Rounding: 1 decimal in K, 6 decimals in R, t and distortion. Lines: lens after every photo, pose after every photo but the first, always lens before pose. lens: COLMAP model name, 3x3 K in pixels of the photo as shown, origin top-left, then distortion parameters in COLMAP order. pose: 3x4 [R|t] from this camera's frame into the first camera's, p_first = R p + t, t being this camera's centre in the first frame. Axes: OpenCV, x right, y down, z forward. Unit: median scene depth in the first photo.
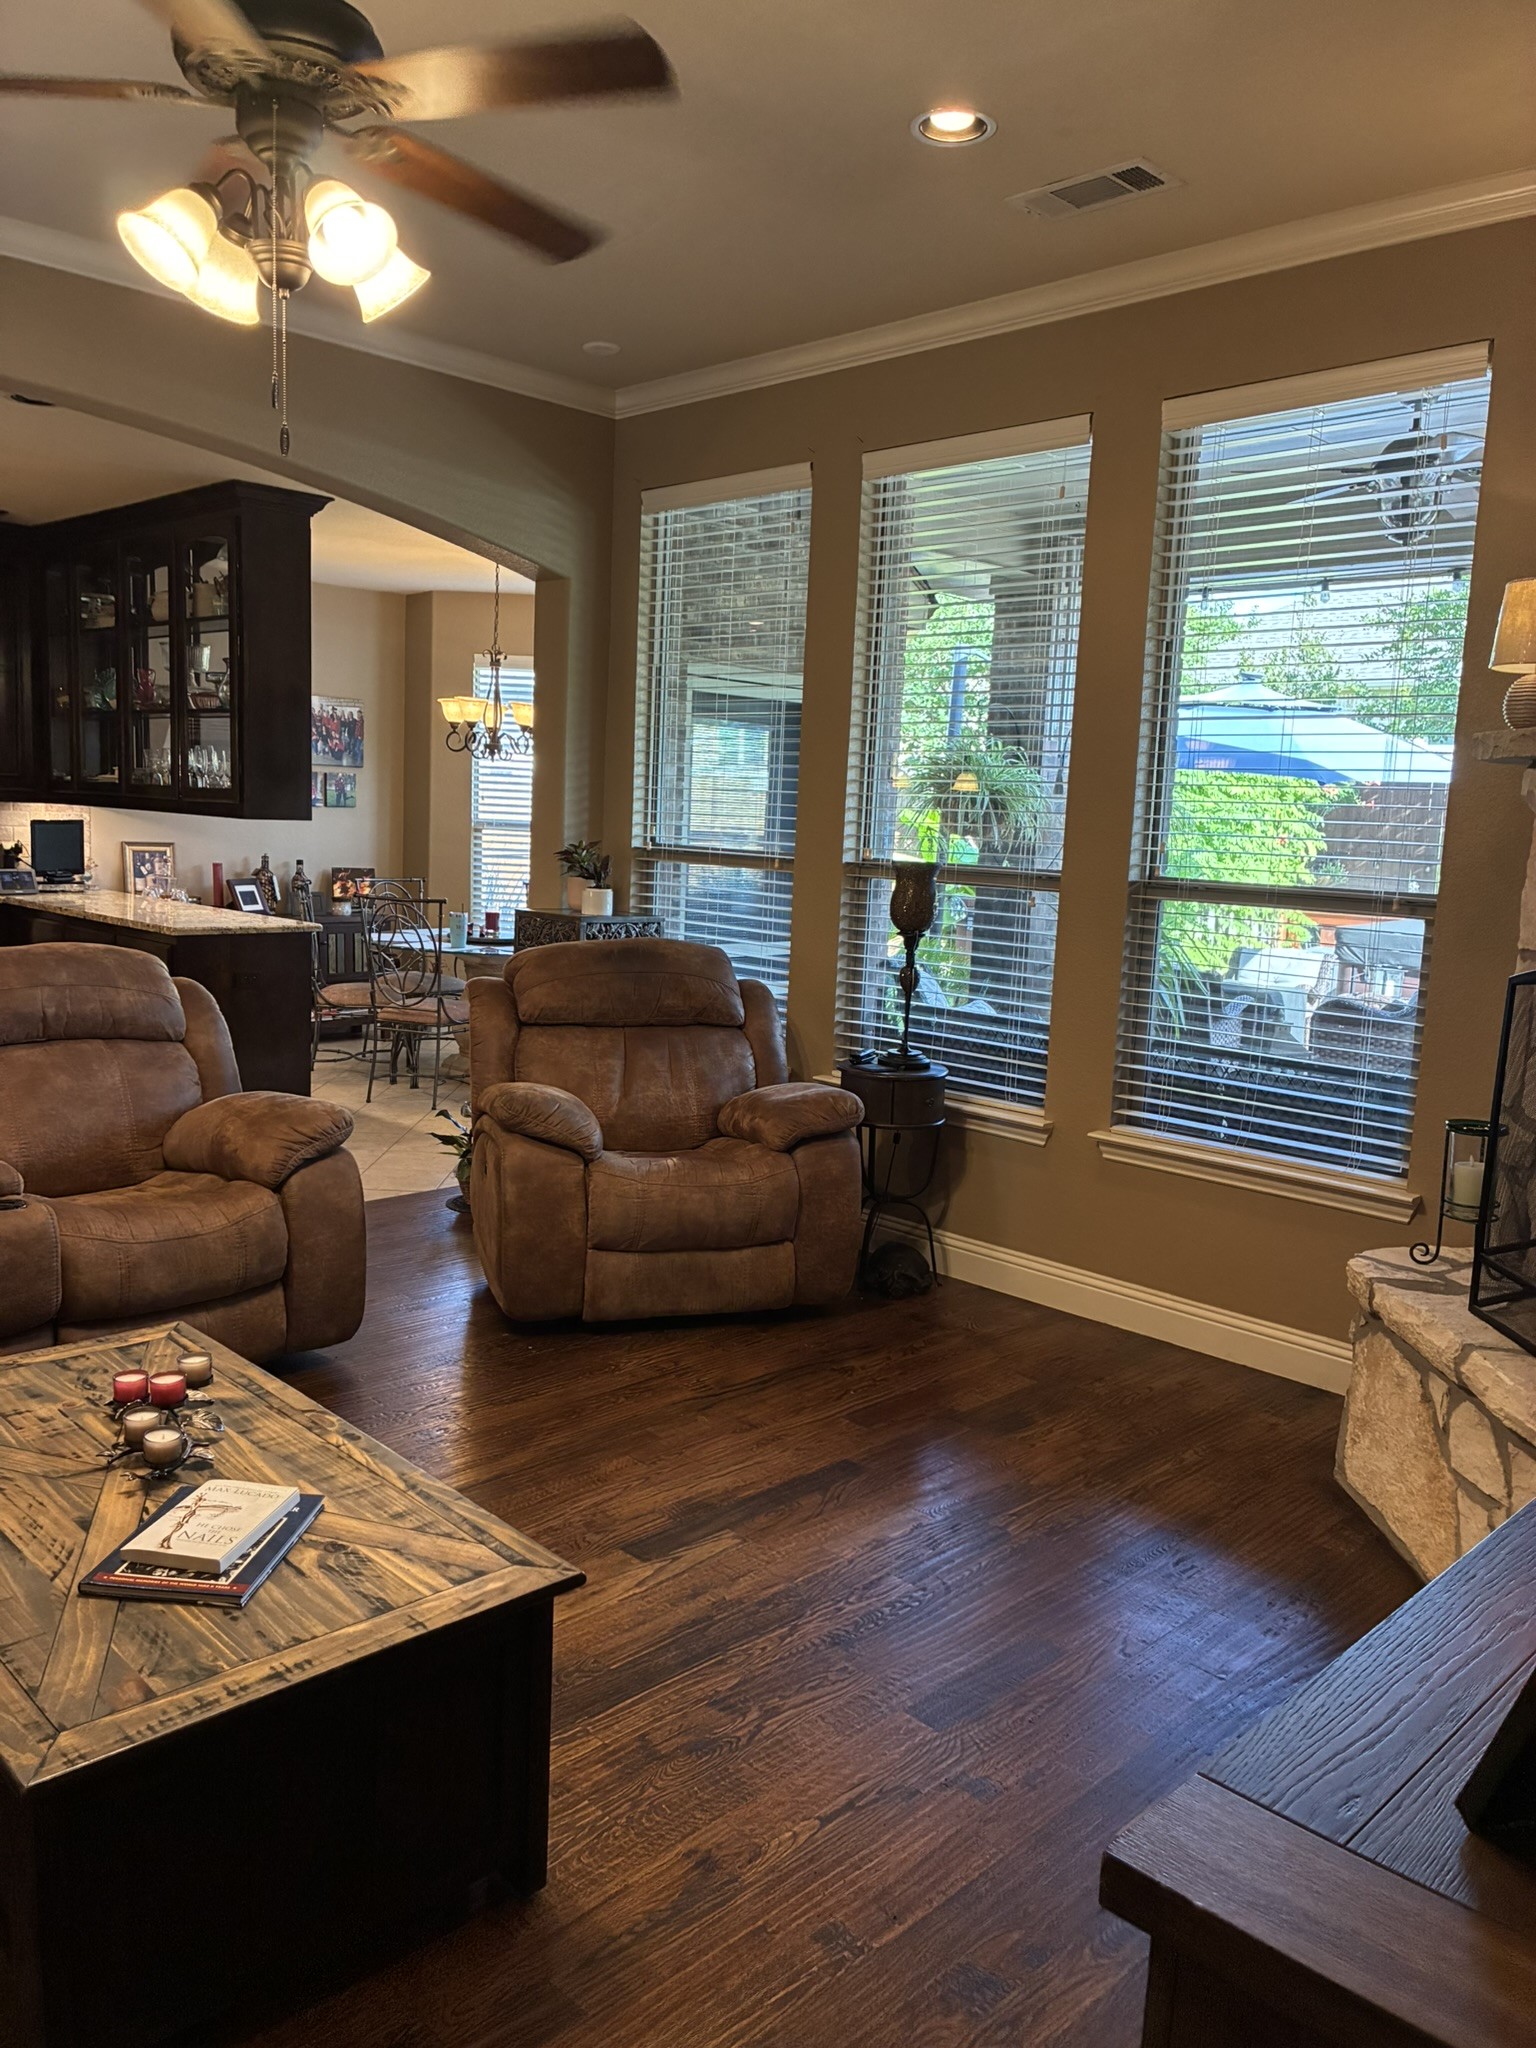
lens RADIAL K [[1558.1, 0, 762.5], [0, 1558.1, 1024.3], [0, 0, 1]] dist [0.036685, -0.033839]
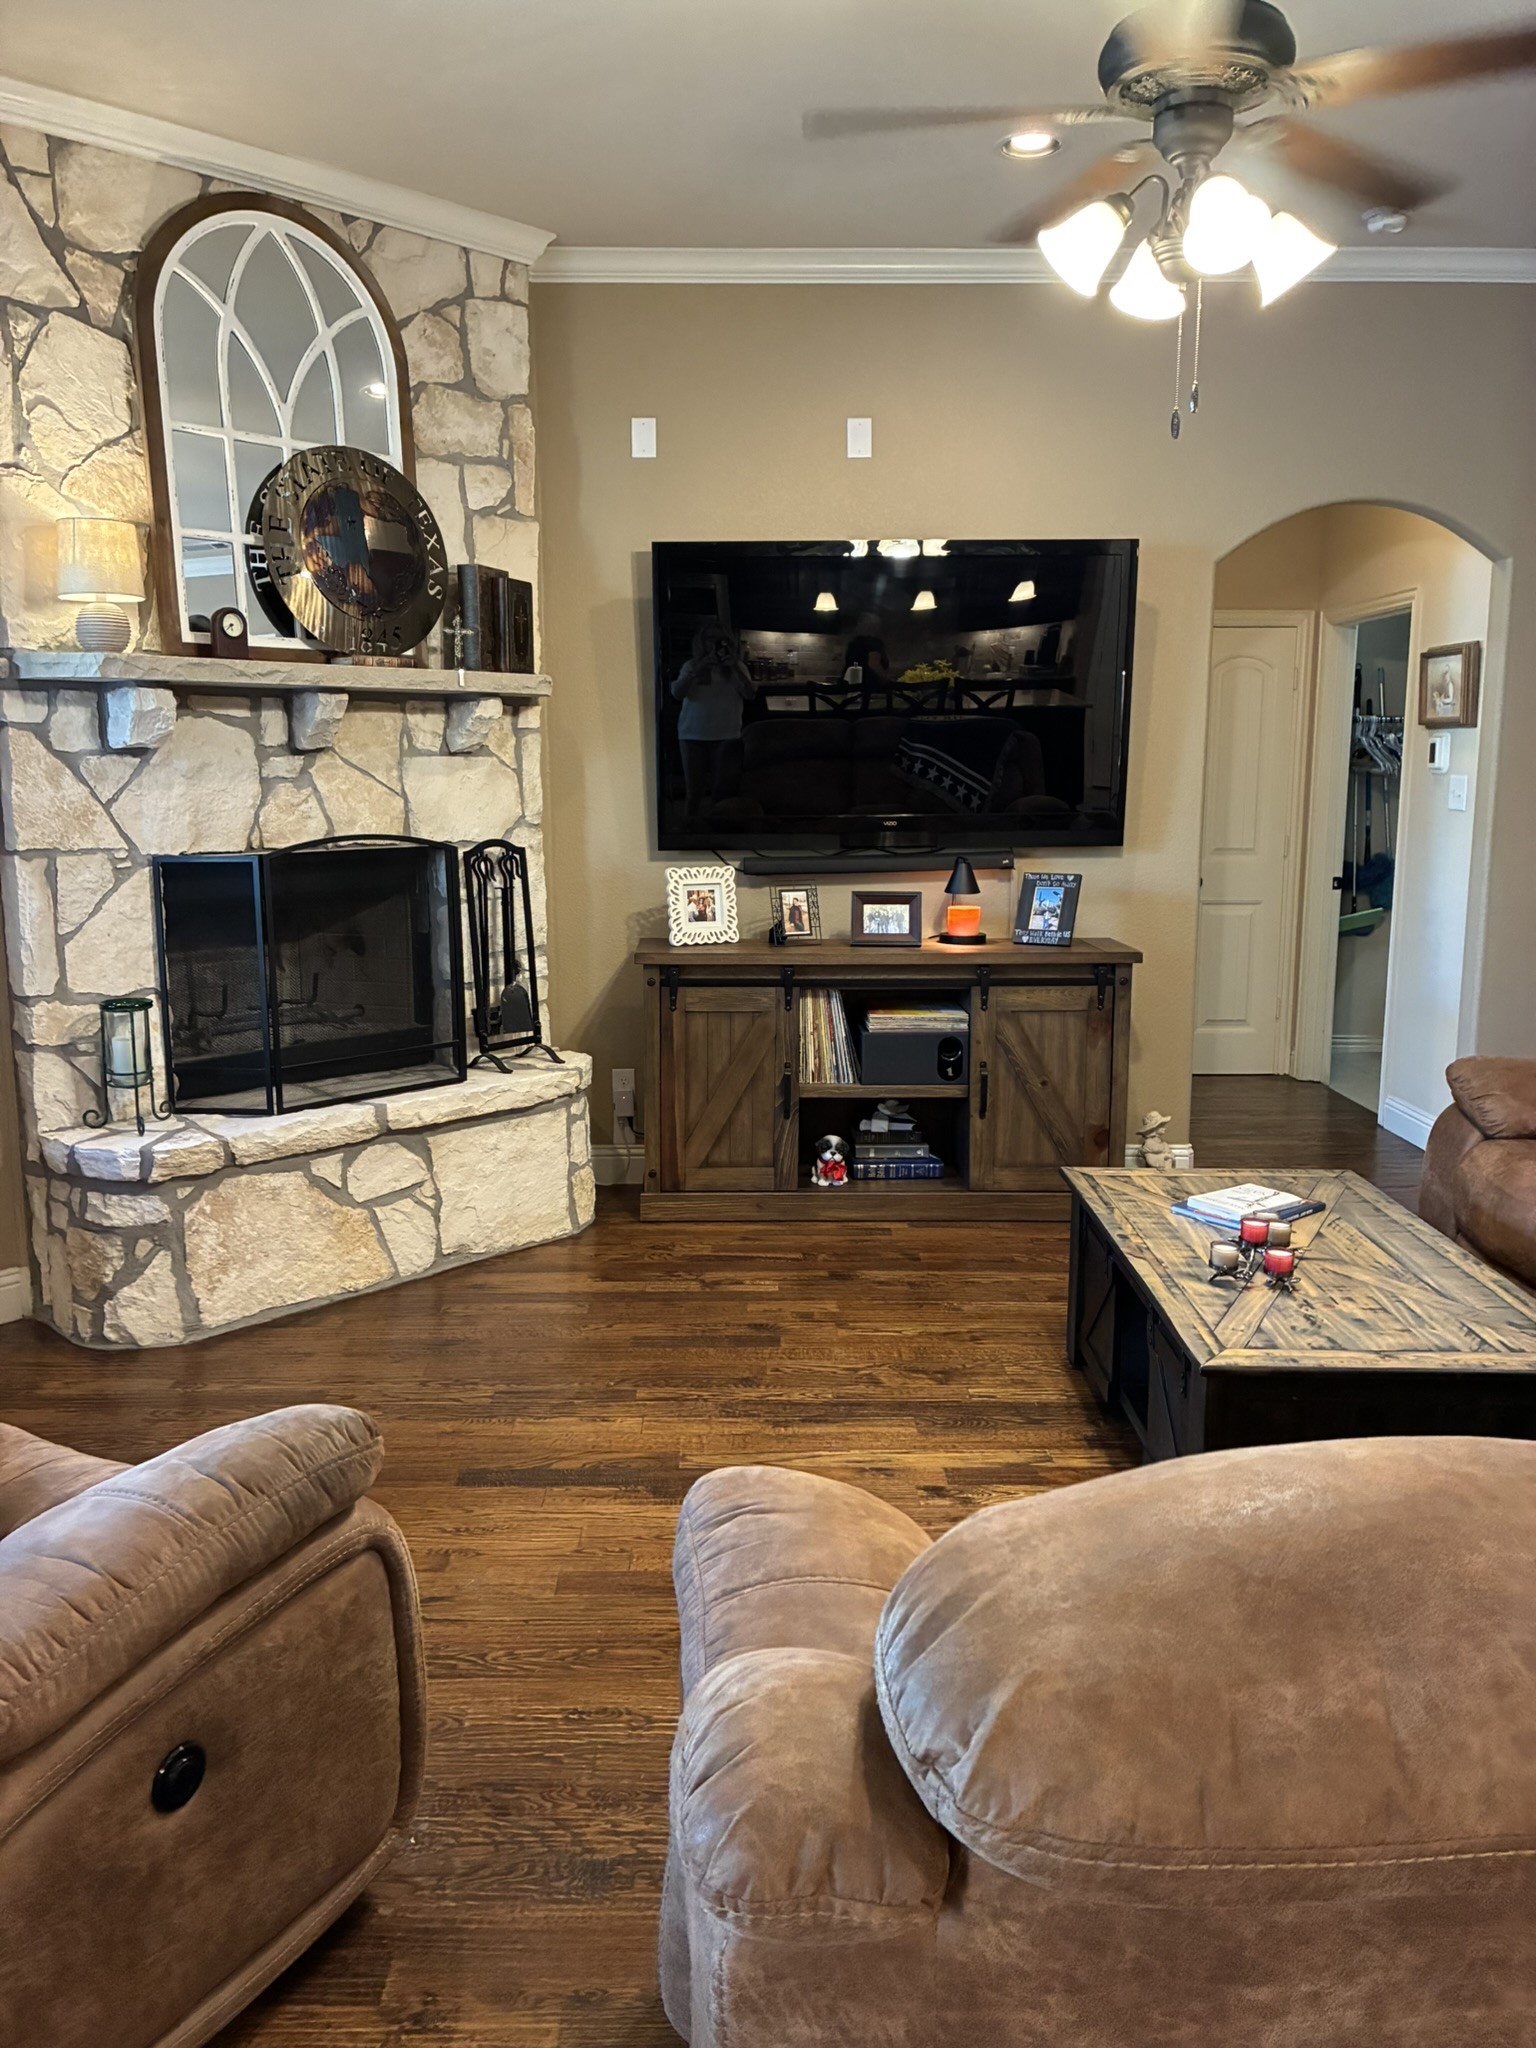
lens RADIAL K [[1558.1, 0, 766.0], [0, 1558.1, 1027.0], [0, 0, 1]] dist [0.036685, -0.033839]
pose [[-0.723739, -0.160687, 0.671105, -0.981986], [0.061354, 0.953677, 0.294511, -0.341646], [-0.687341, 0.254324, -0.680354, 2.242967]]
